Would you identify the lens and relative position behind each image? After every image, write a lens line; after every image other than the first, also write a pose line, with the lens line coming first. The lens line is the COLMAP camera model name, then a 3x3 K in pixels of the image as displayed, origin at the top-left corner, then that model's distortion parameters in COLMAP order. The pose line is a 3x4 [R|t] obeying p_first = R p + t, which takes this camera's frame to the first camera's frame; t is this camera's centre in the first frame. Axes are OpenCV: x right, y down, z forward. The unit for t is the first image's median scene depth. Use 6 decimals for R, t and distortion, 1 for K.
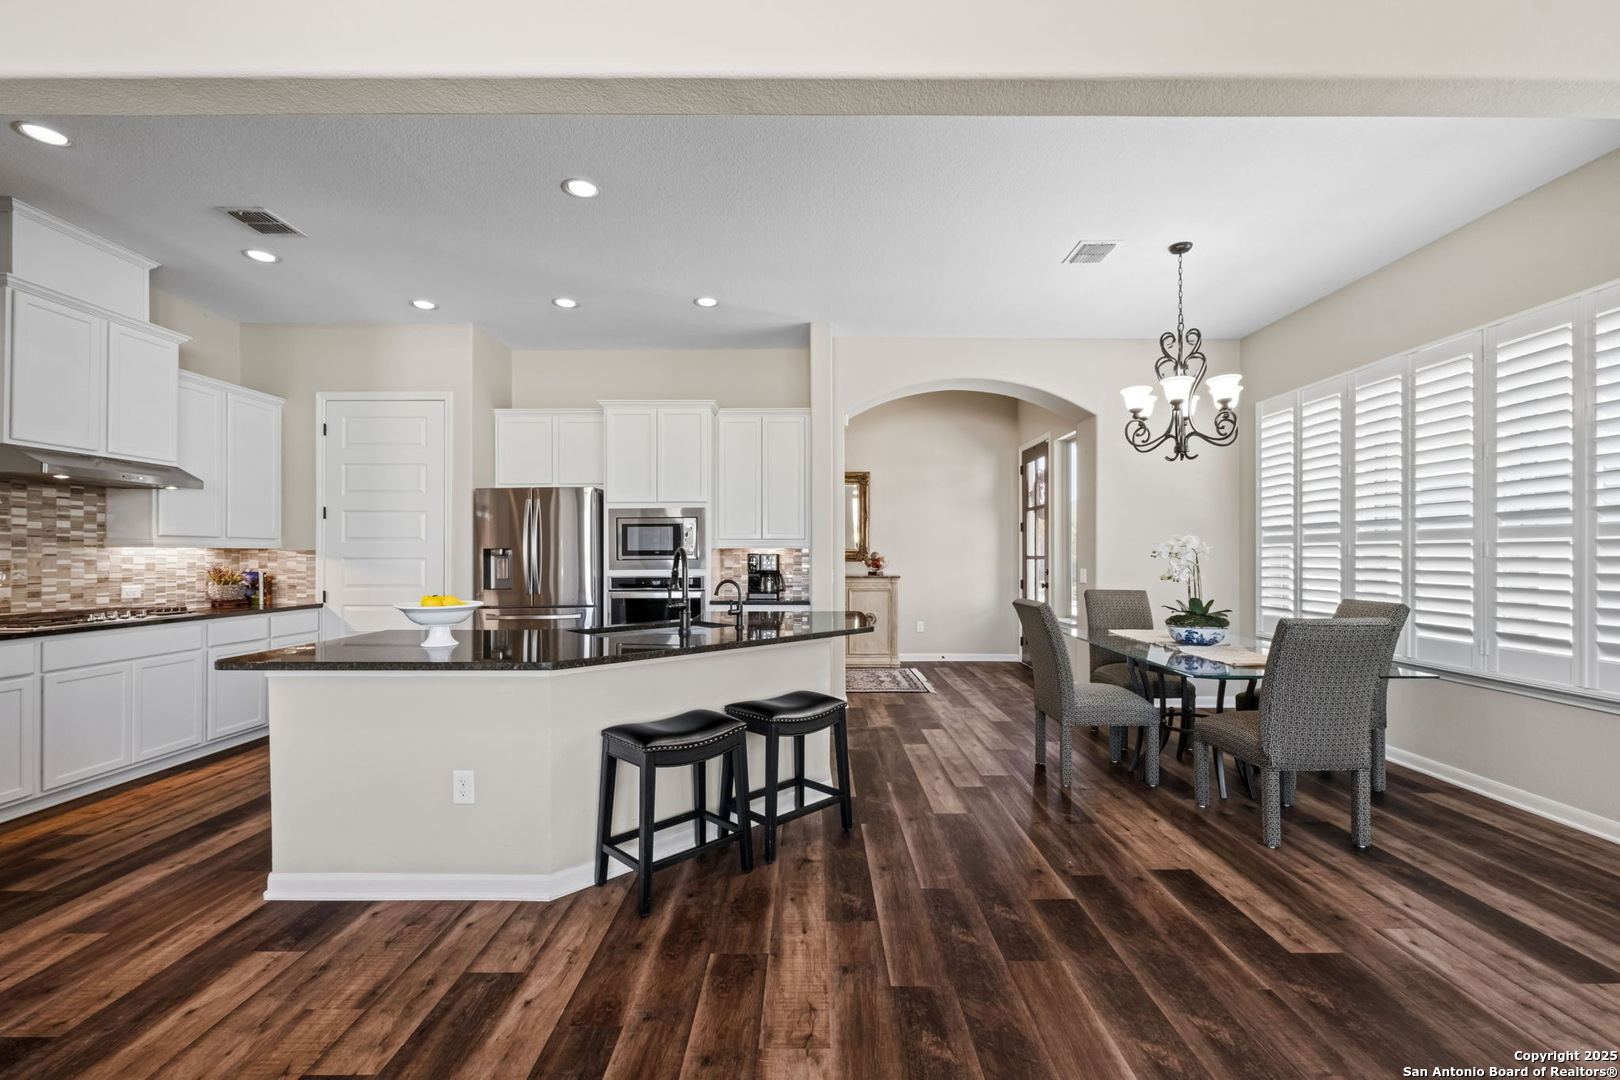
lens RADIAL K [[686.7, 0, 813.3], [0, 686.7, 551.3], [0, 0, 1]] dist [-0.002728, 0.000773]
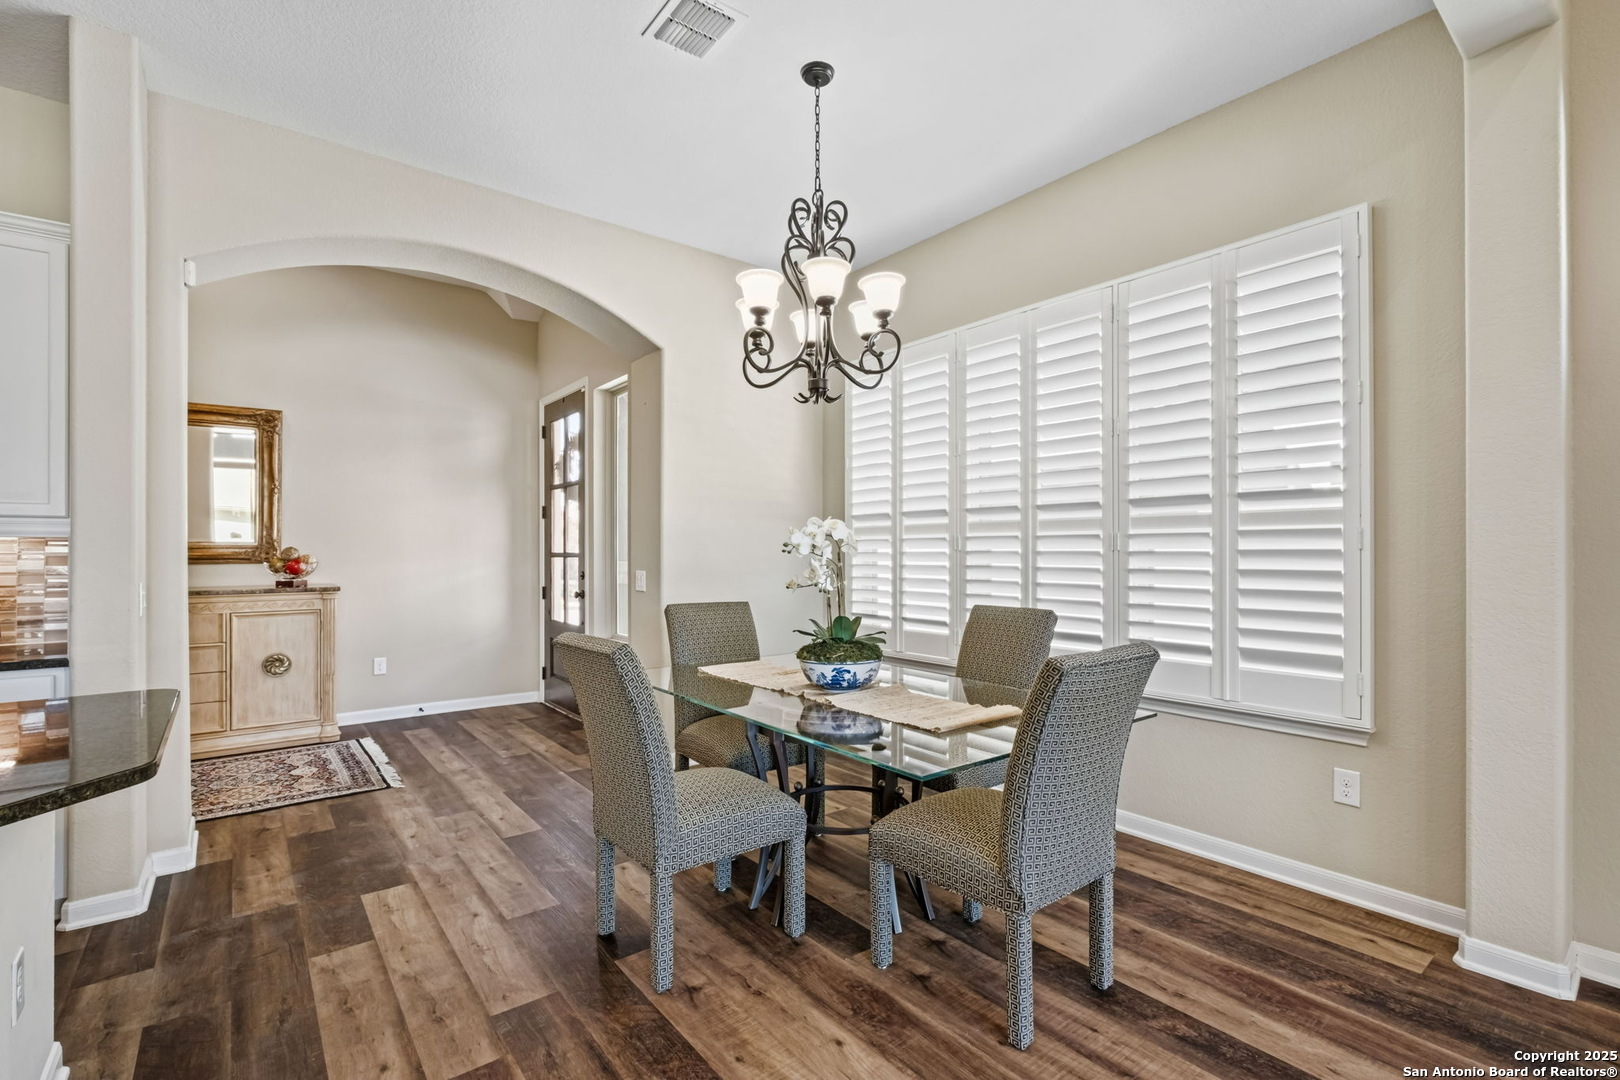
lens RADIAL K [[732.5, 0, 815.3], [0, 732.5, 548.7], [0, 0, 1]] dist [-0.001654, 0.000433]
pose [[0.784140, -0.000764, 0.620584, 0.101392], [0.000485, 1.000000, 0.000618, 0.003892], [-0.620584, -0.000183, 0.784140, 0.441279]]
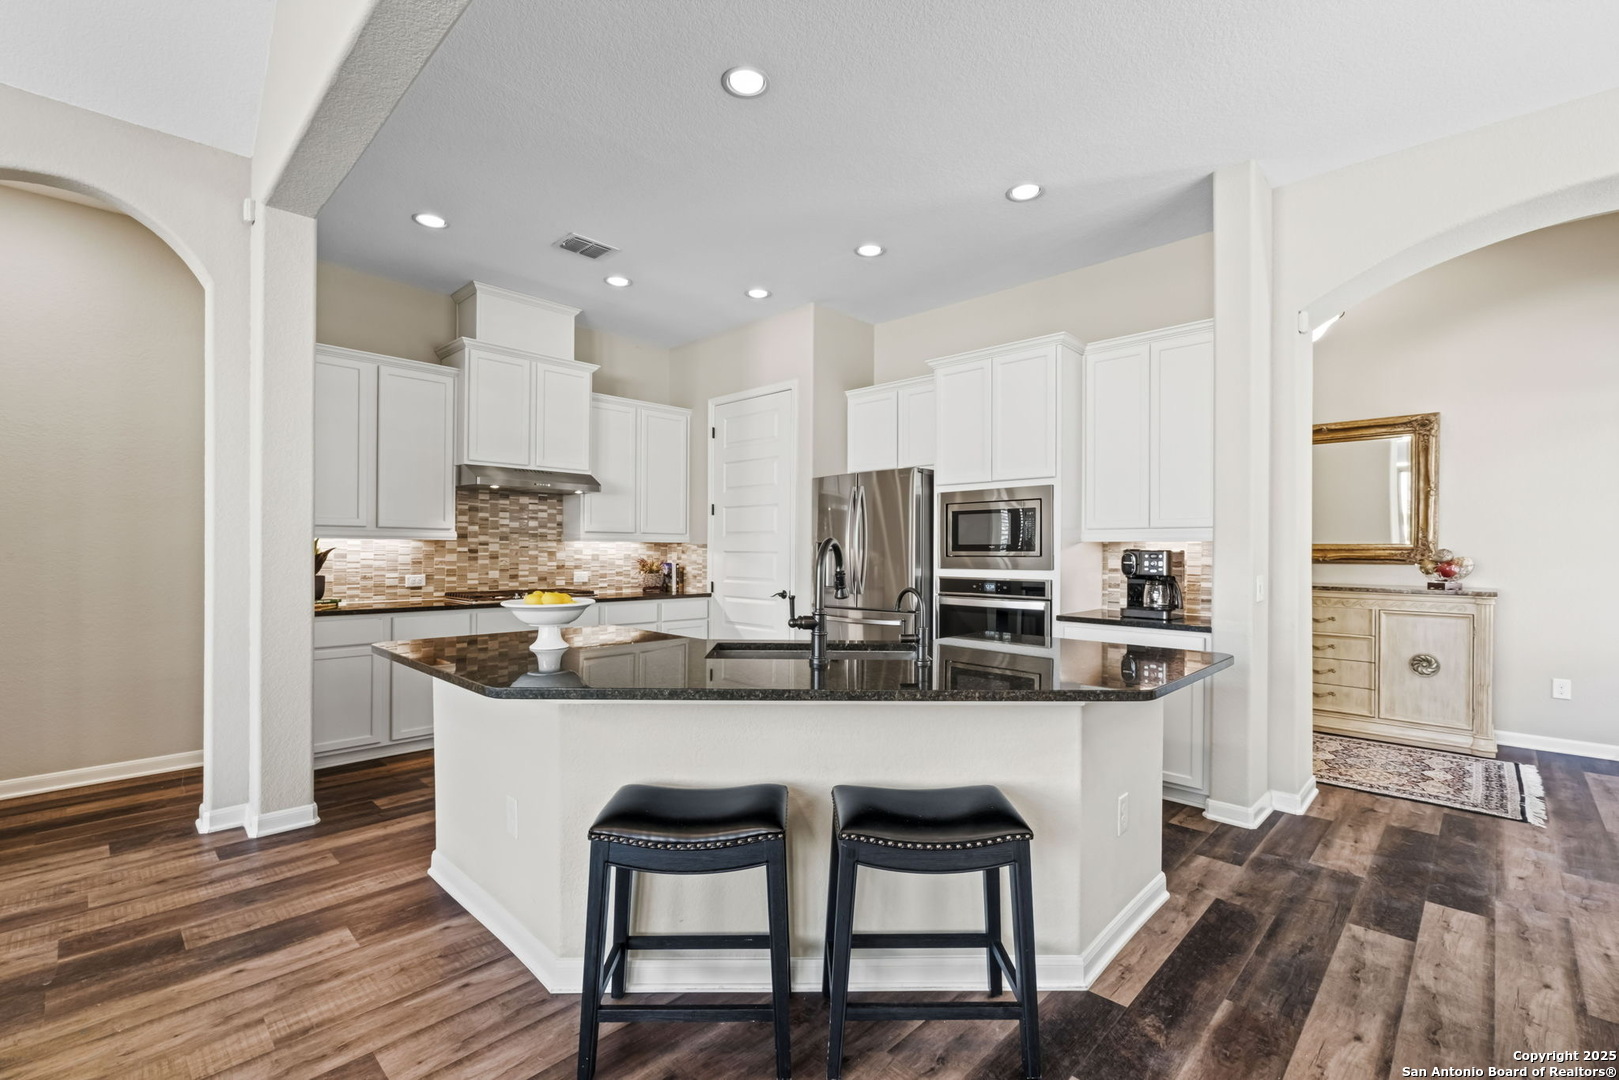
lens RADIAL K [[709.7, 0, 811.1], [0, 709.7, 550.6], [0, 0, 1]] dist [-0.004507, 0.000542]
pose [[0.718919, 0.006374, -0.695064, 0.228302], [-0.004067, 0.999979, 0.004964, 0.002853], [0.695082, -0.000742, 0.718930, 0.379222]]
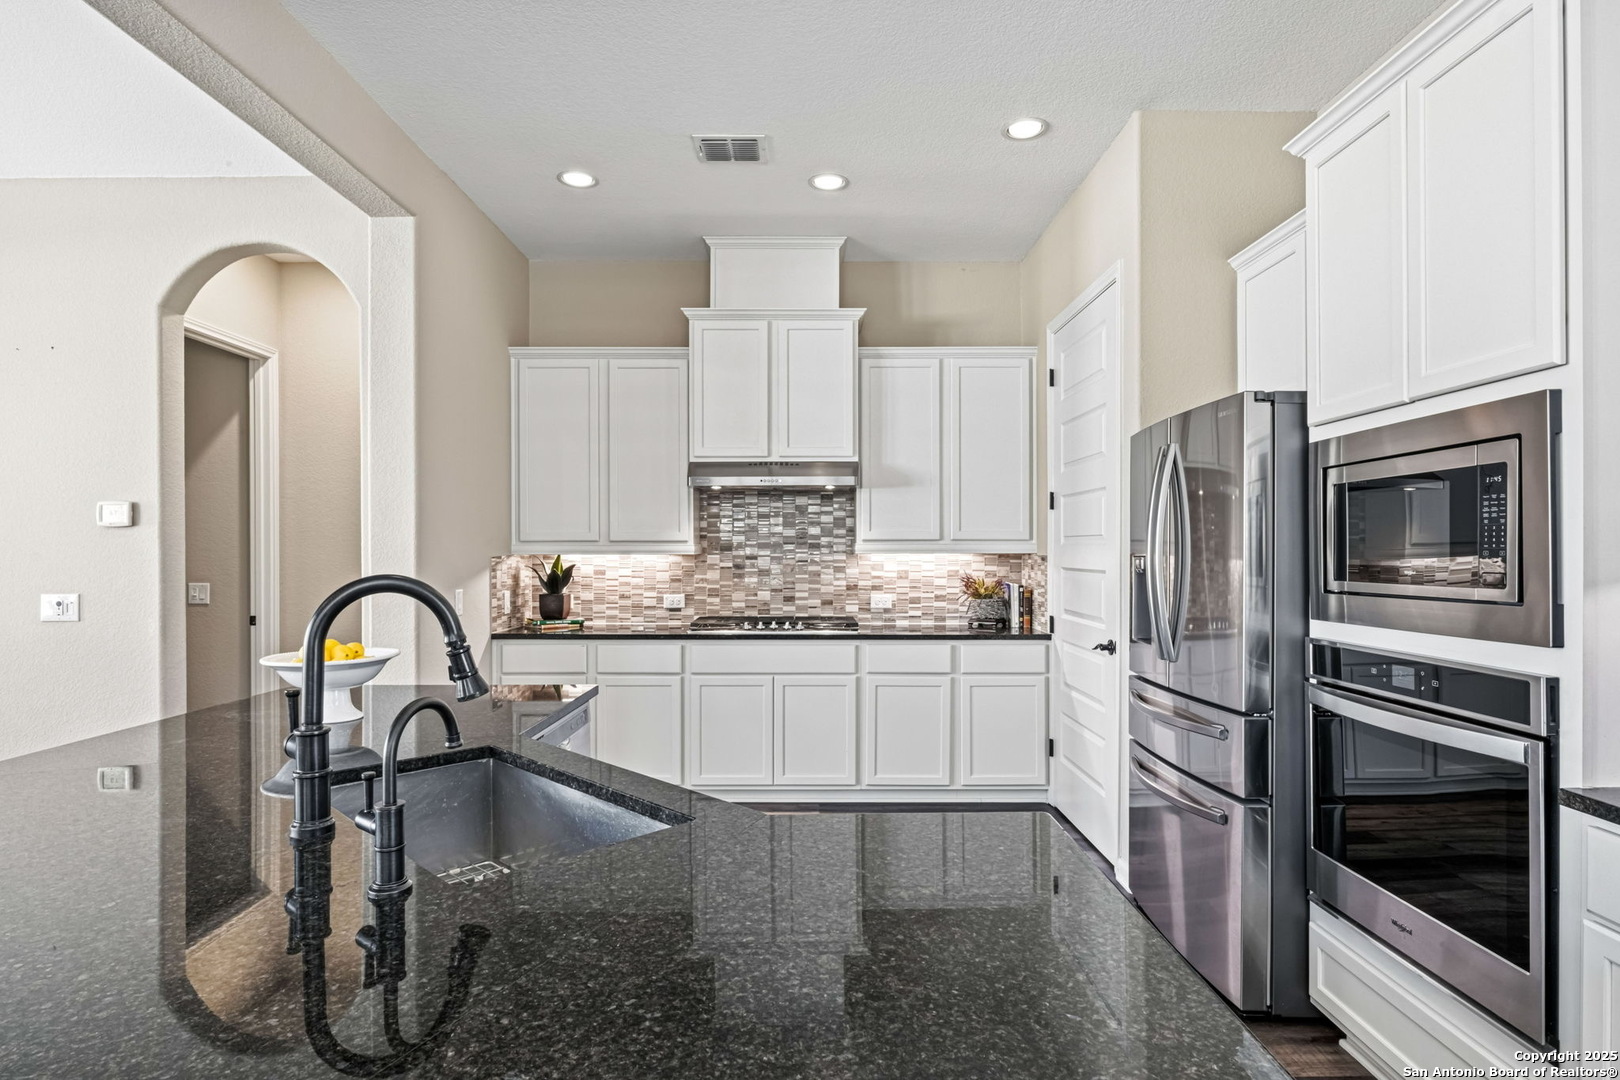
lens RADIAL K [[868.5, 0, 810.1], [0, 868.5, 547.8], [0, 0, 1]] dist [-0.002495, 0.000162]
pose [[0.000376, -0.000173, -1.000000, 0.182915], [0.006429, 0.999979, -0.000170, -0.013938], [0.999979, -0.006429, 0.000377, 0.961680]]
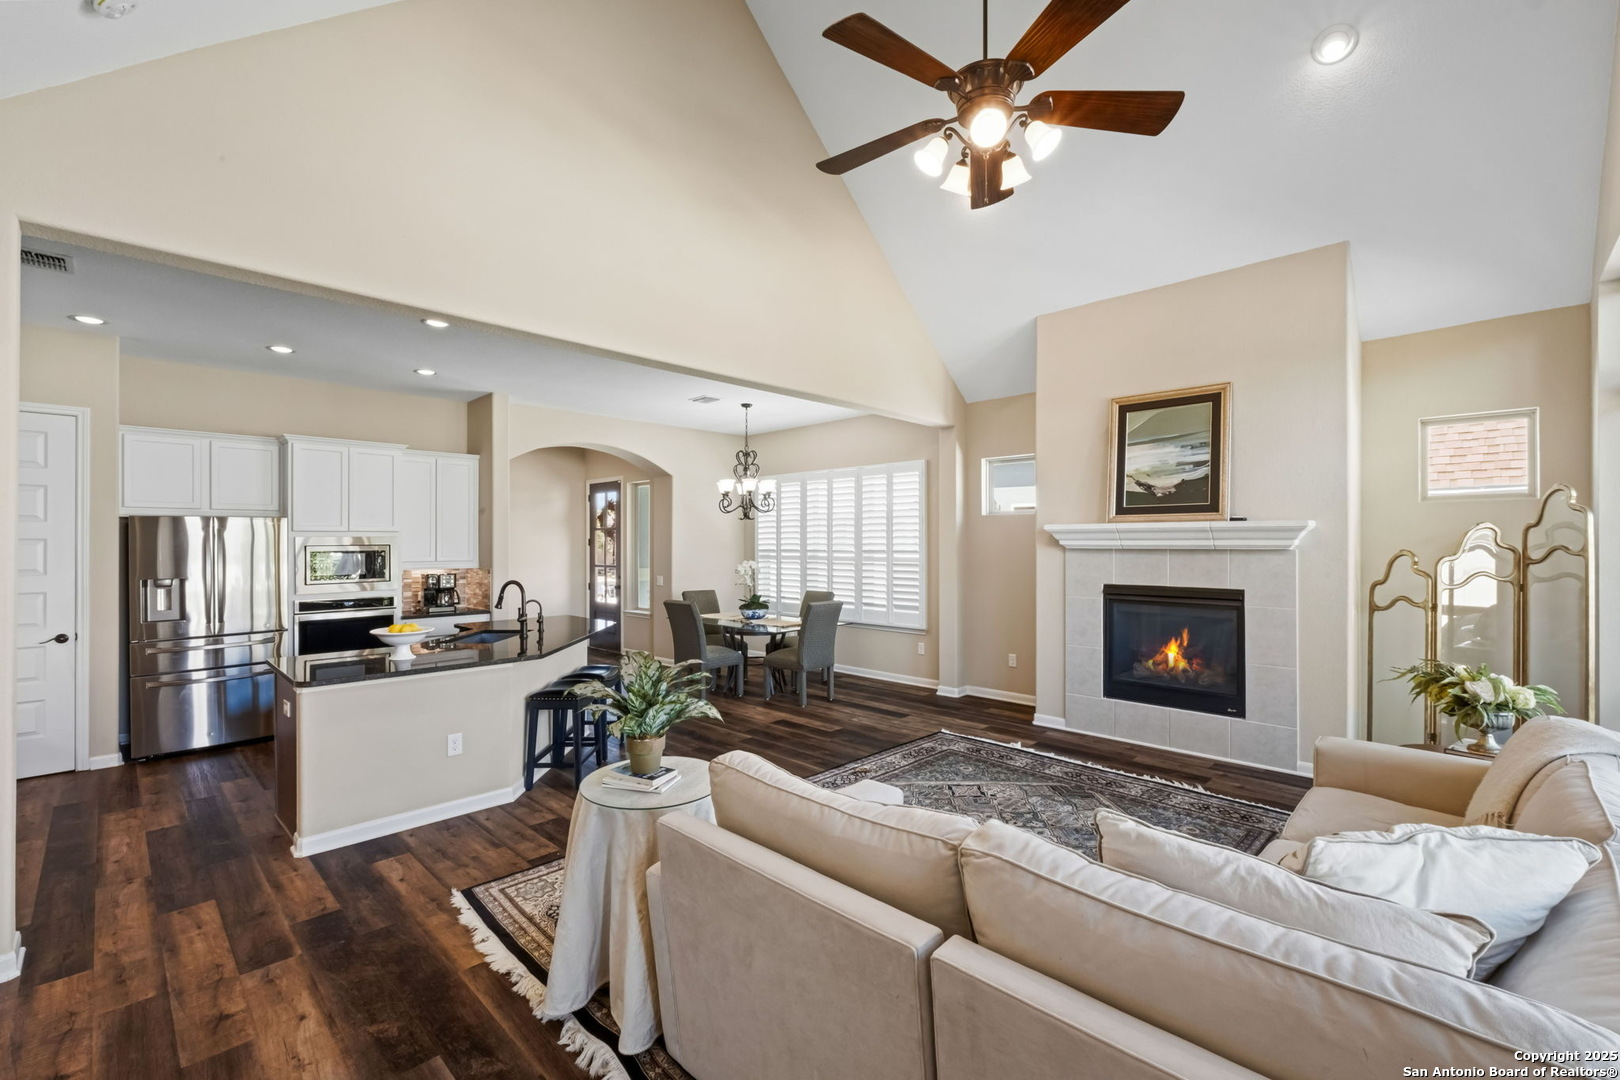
lens RADIAL K [[695.9, 0, 812.8], [0, 695.9, 535.1], [0, 0, 1]] dist [-0.001503, 0.000481]
pose [[0.698375, 0.006219, 0.715705, -0.655852], [-0.000526, 0.999966, -0.008176, -0.073839], [-0.715732, 0.005333, 0.698355, -0.422721]]
